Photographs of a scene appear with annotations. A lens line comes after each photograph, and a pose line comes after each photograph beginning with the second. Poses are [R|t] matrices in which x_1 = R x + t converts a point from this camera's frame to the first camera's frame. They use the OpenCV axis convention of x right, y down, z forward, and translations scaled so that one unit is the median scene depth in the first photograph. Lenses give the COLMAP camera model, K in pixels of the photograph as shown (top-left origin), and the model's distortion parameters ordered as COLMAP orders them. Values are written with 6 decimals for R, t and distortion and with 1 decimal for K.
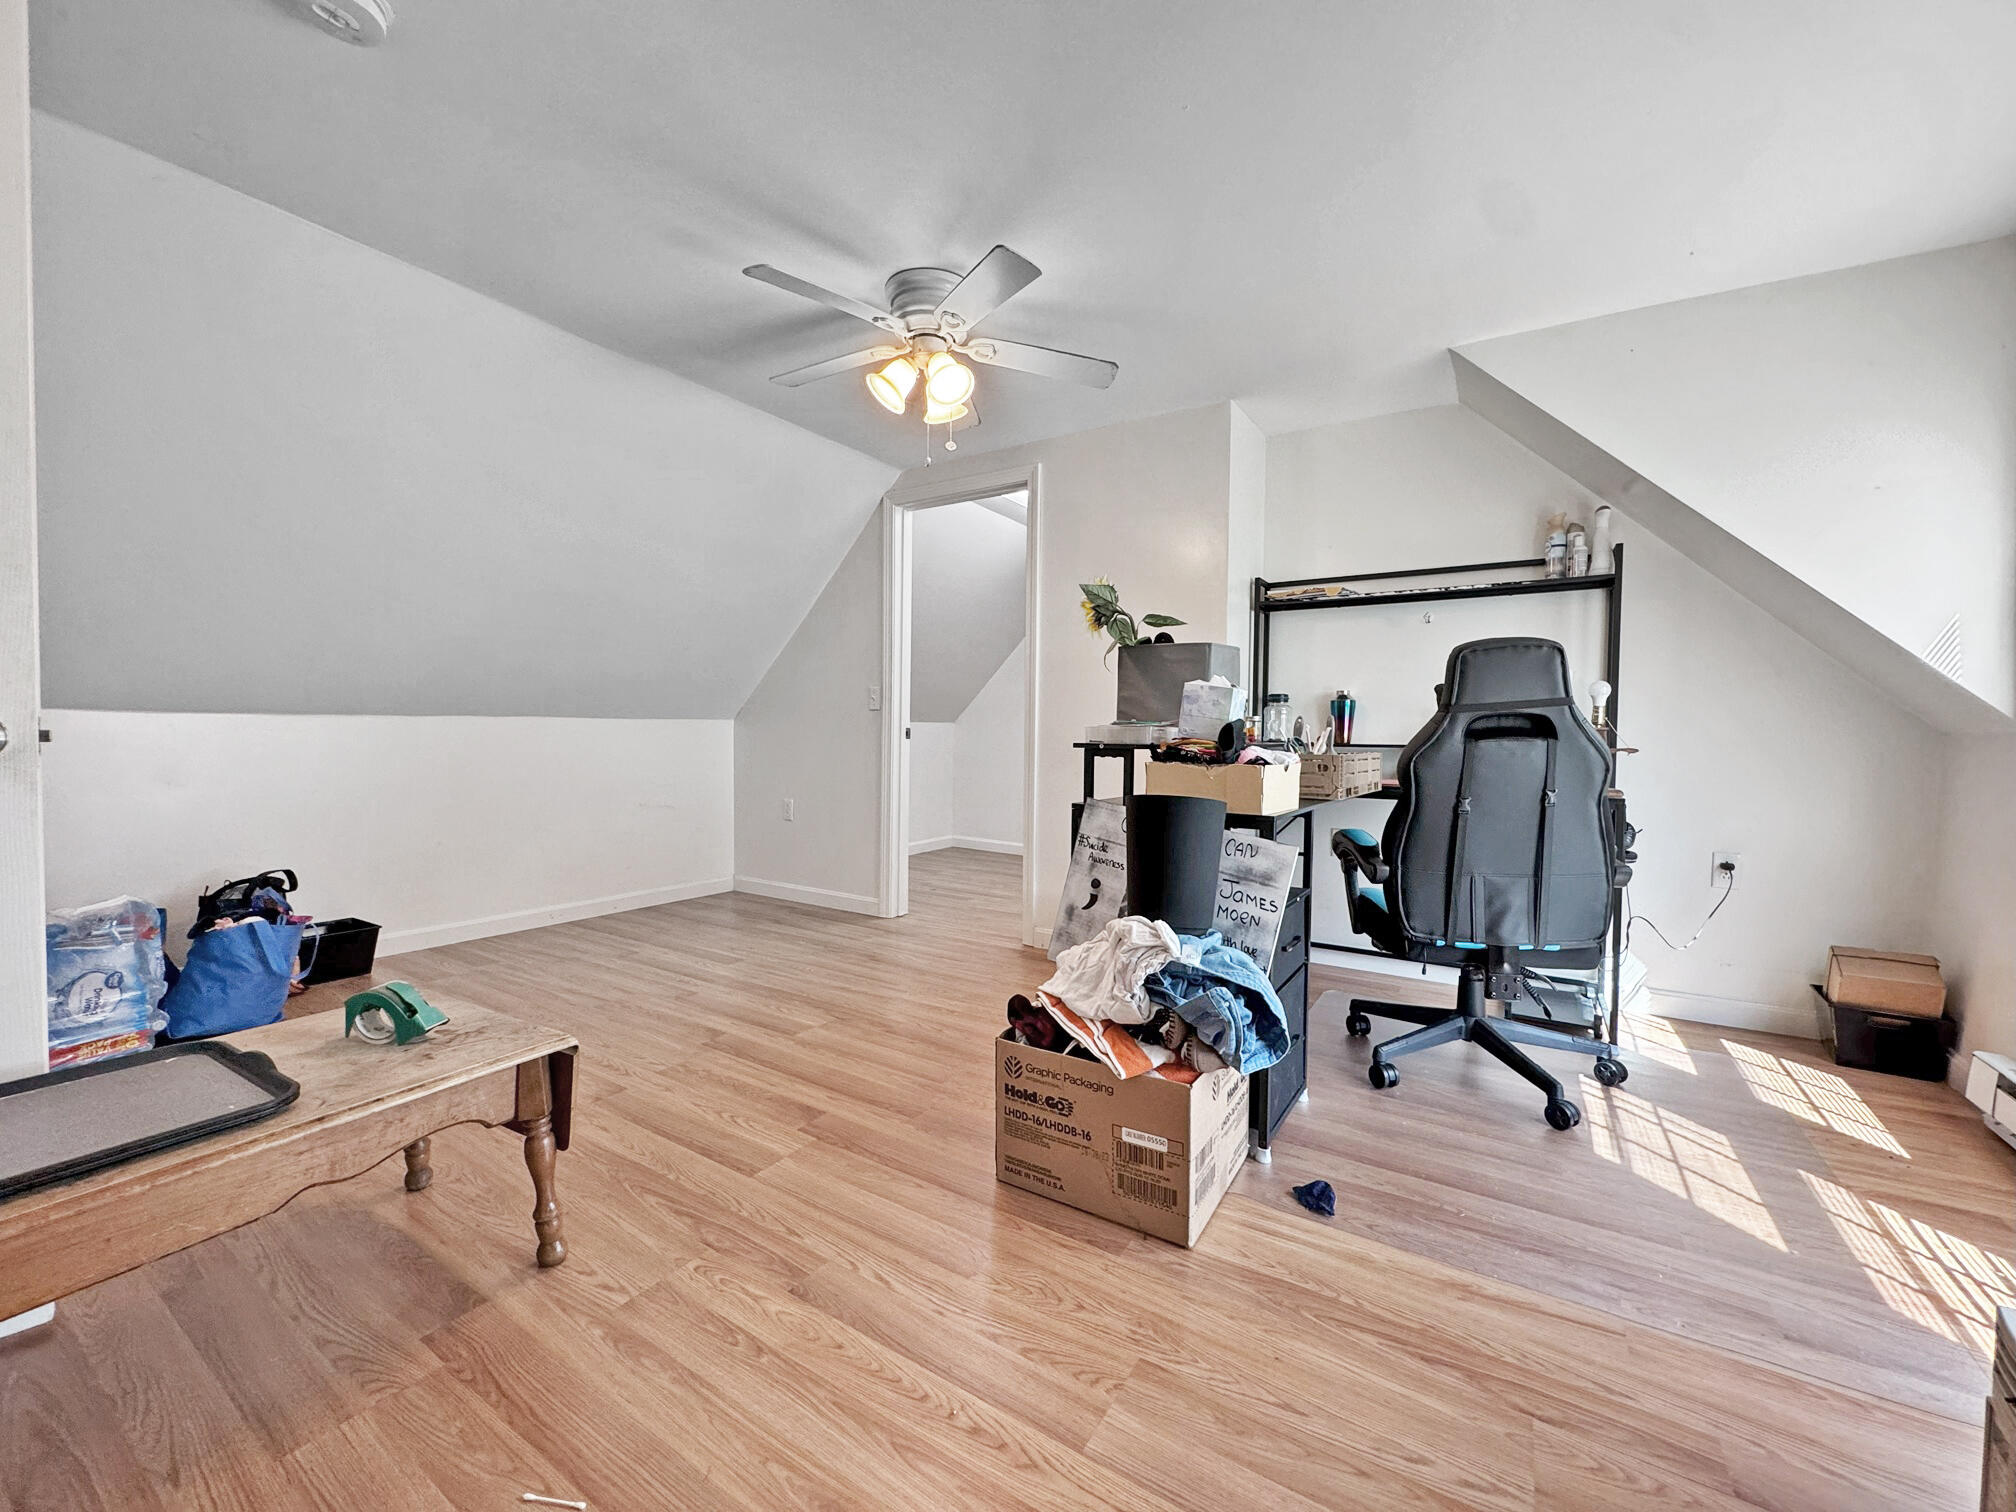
lens RADIAL K [[805.2, 0, 1019.5], [0, 805.2, 755.4], [0, 0, 1]] dist [0.002771, 0.000137]
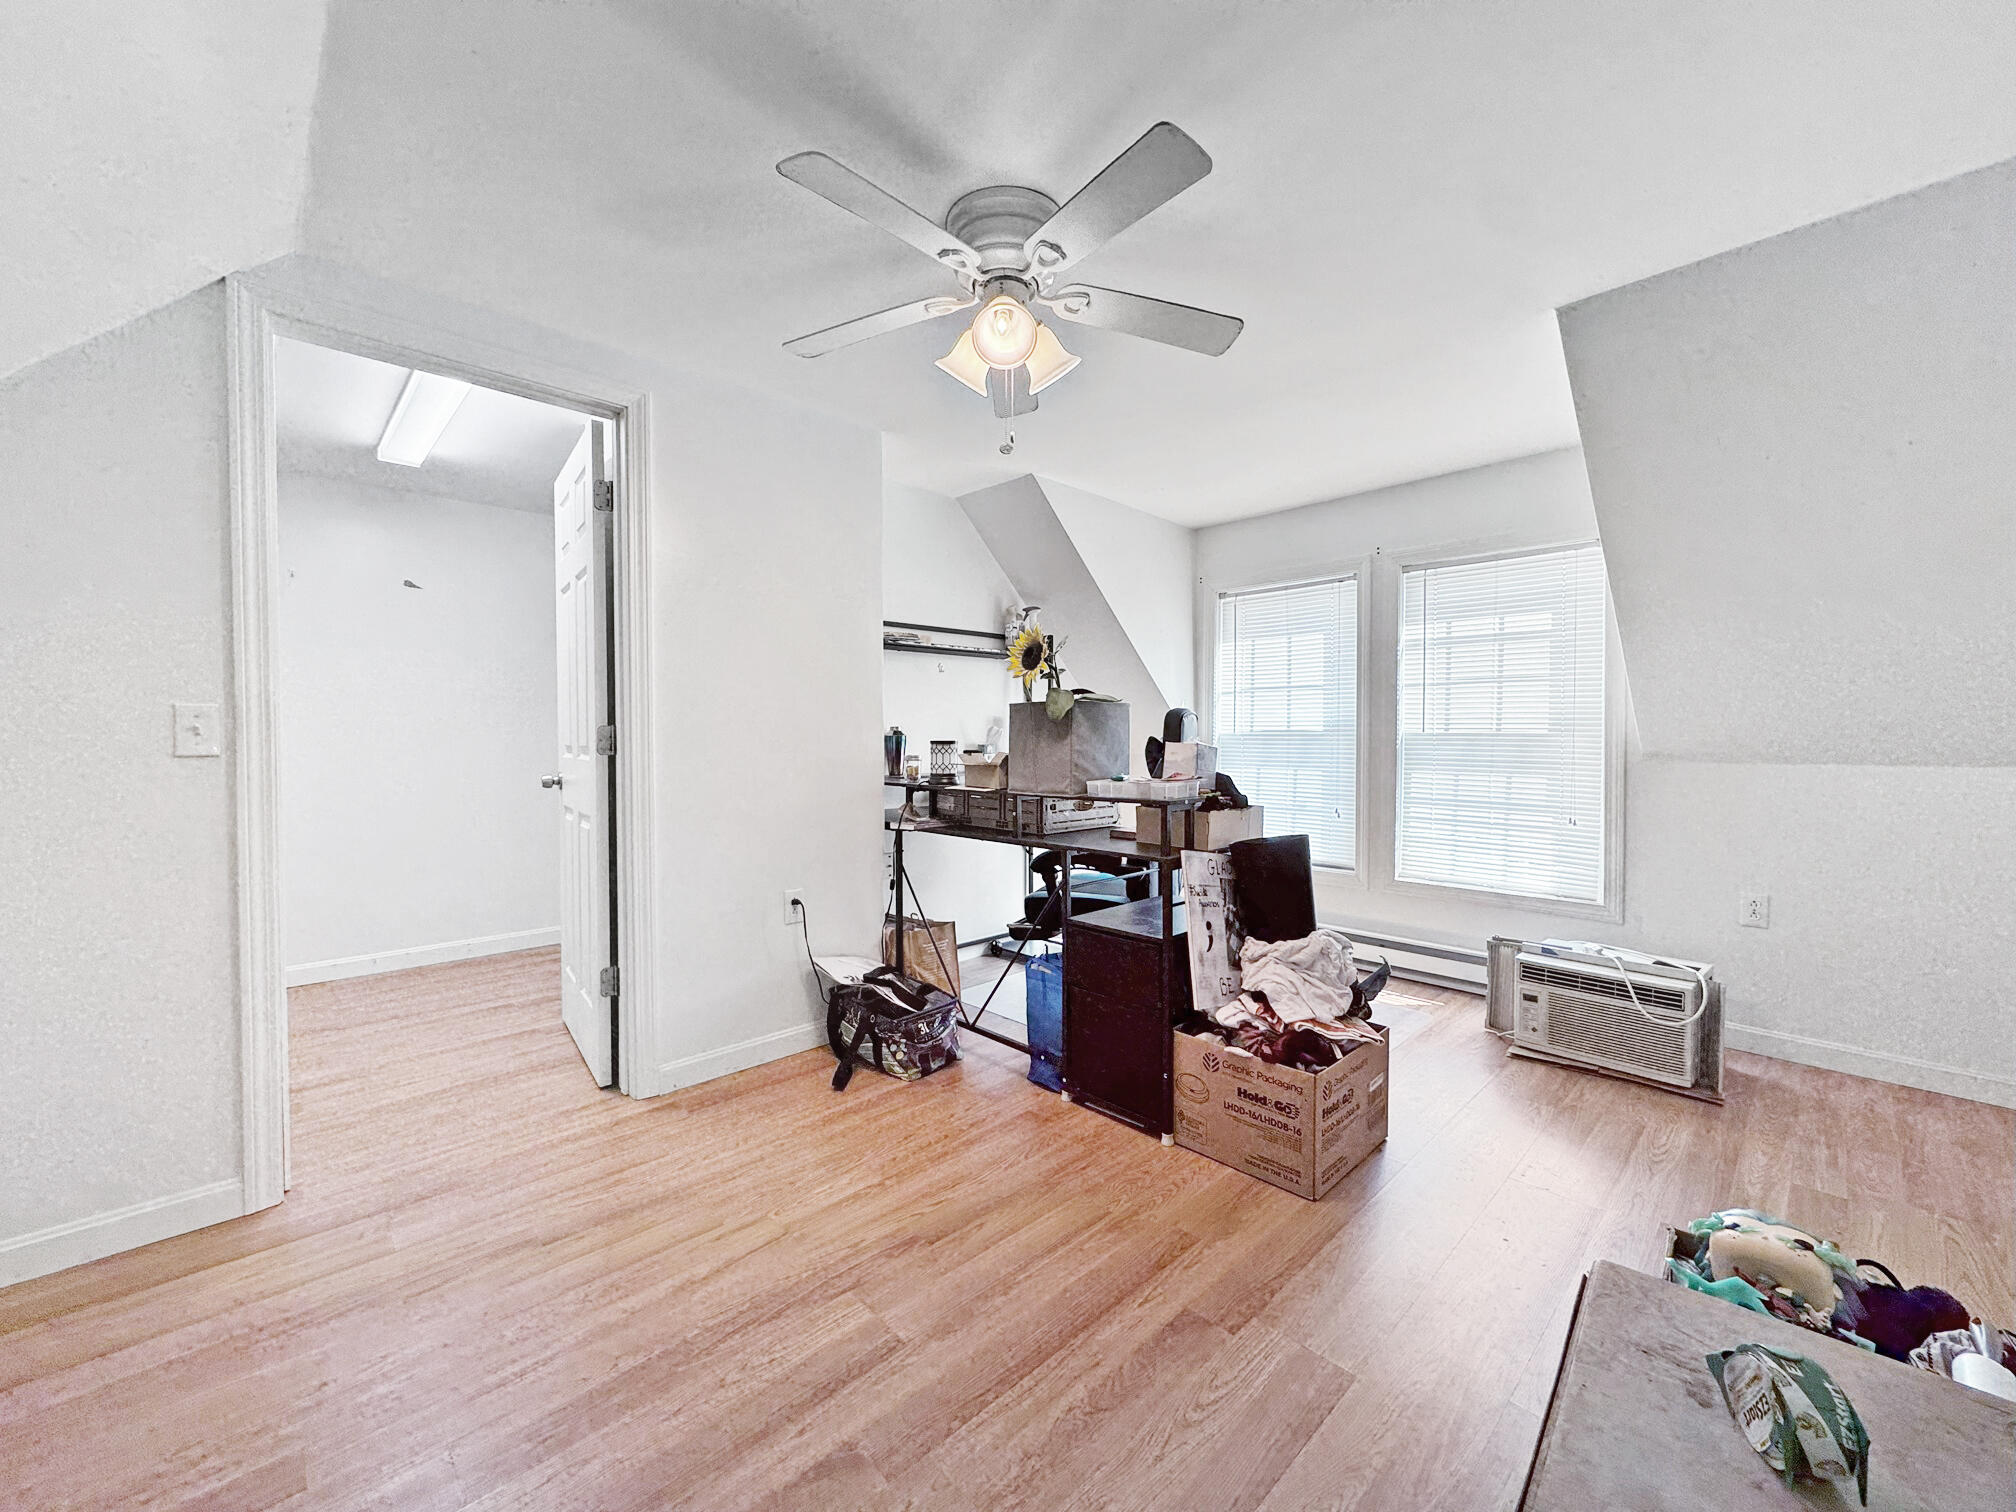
lens RADIAL K [[805.2, 0, 1022.6], [0, 805.2, 752.3], [0, 0, 1]] dist [0.002771, 0.000137]
pose [[0.221026, -0.023105, 0.974994, -0.827729], [0.020647, 0.999606, 0.019007, -0.084293], [-0.975049, 0.015929, 0.221416, 0.797629]]
